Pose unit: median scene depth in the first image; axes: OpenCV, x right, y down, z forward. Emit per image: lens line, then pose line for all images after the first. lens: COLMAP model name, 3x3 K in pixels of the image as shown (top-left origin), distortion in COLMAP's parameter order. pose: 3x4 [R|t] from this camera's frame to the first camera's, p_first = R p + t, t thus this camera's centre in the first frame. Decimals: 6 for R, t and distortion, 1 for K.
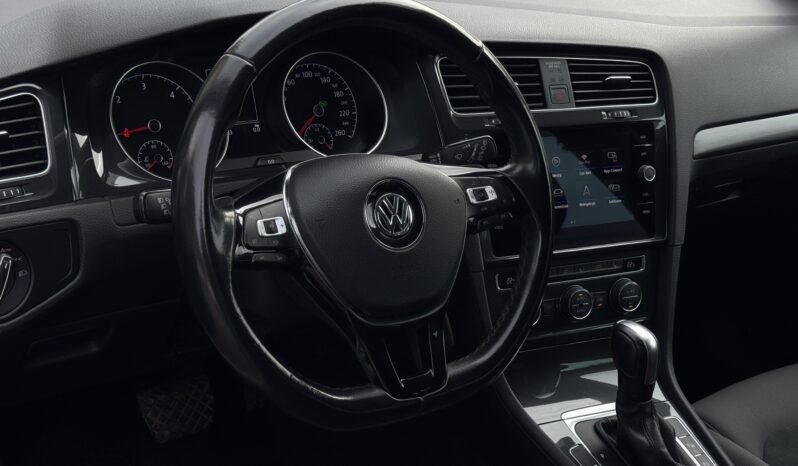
lens RADIAL K [[1131.7, 0, 407.3], [0, 1131.7, 223.0], [0, 0, 1]] dist [0.141038, -0.001968]
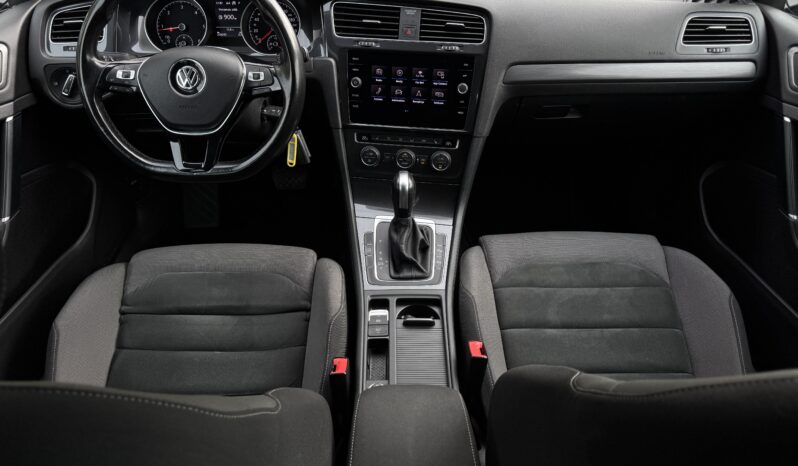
lens RADIAL K [[545.6, 0, 397.6], [0, 545.6, 237.7], [0, 0, 1]] dist [0.071231, -0.111625]
pose [[0.815440, 0.266800, -0.513688, 0.653027], [-0.144531, 0.953179, 0.265631, -0.038495], [0.560507, -0.142362, 0.815822, 0.307574]]
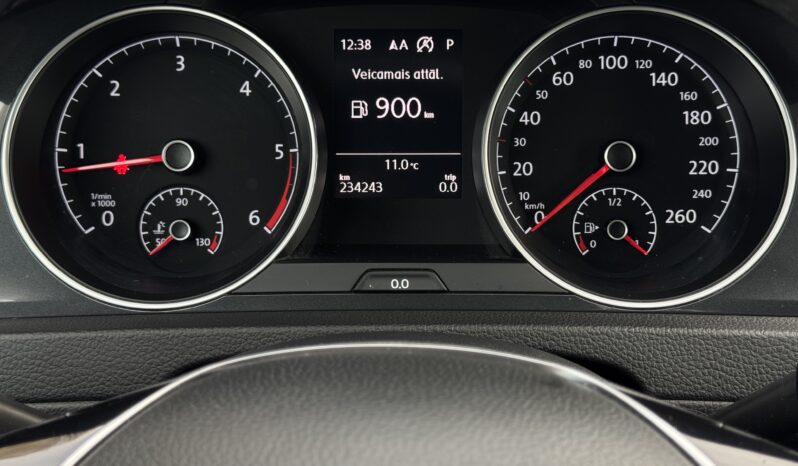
lens RADIAL K [[1112.2, 0, 401.3], [0, 1112.2, 232.2], [0, 0, 1]] dist [0.131270, -0.030842]
pose [[0.806460, 0.169238, -0.566551, 0.084546], [-0.140062, 0.985572, 0.095034, -0.098429], [0.574460, 0.002711, 0.818528, 0.631131]]
